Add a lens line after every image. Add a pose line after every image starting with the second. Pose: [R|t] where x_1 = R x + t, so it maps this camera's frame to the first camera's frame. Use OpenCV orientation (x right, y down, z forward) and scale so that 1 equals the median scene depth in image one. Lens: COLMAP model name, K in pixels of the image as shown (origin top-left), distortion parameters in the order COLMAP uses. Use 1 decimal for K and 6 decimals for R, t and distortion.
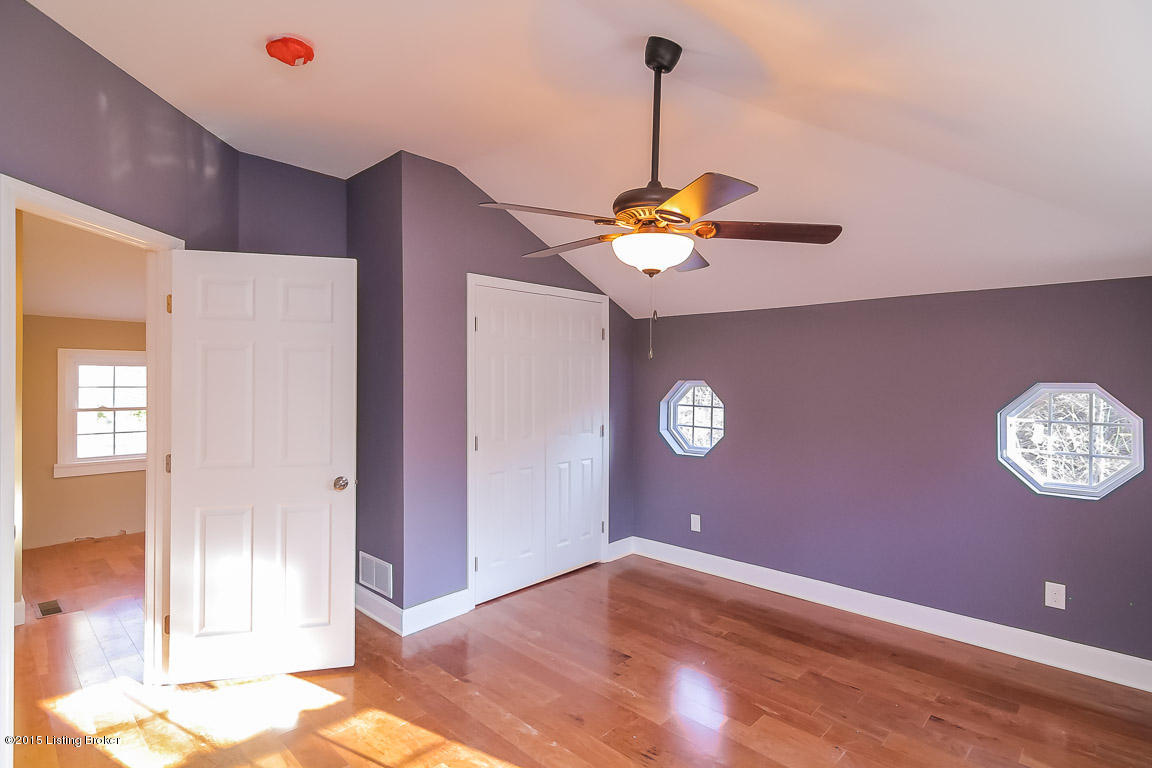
lens RADIAL K [[569.9, 0, 583.0], [0, 569.9, 377.8], [0, 0, 1]] dist [0.001133, -0.000246]
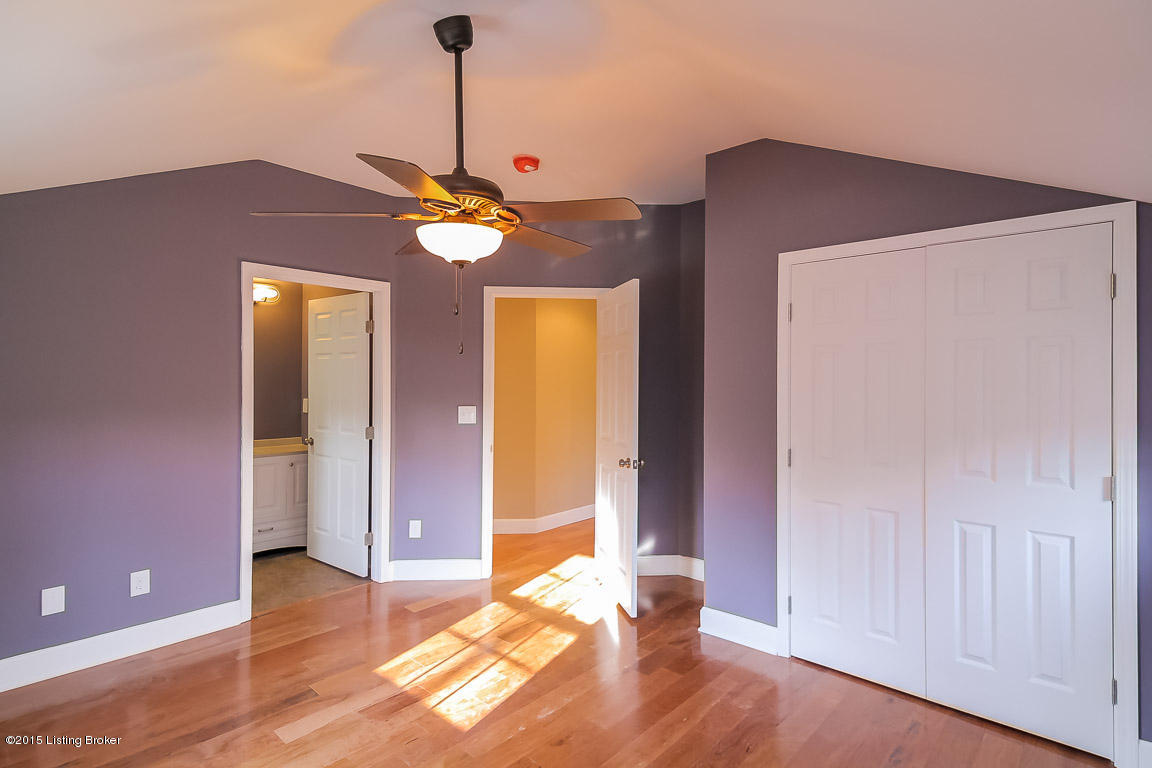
lens RADIAL K [[569.9, 0, 583.0], [0, 569.9, 377.8], [0, 0, 1]] dist [0.001133, -0.000246]
pose [[0.018085, -0.002554, -0.999833, 0.646555], [-0.000827, 0.999996, -0.002569, 0.002588], [0.999836, 0.000873, 0.018083, 0.708507]]
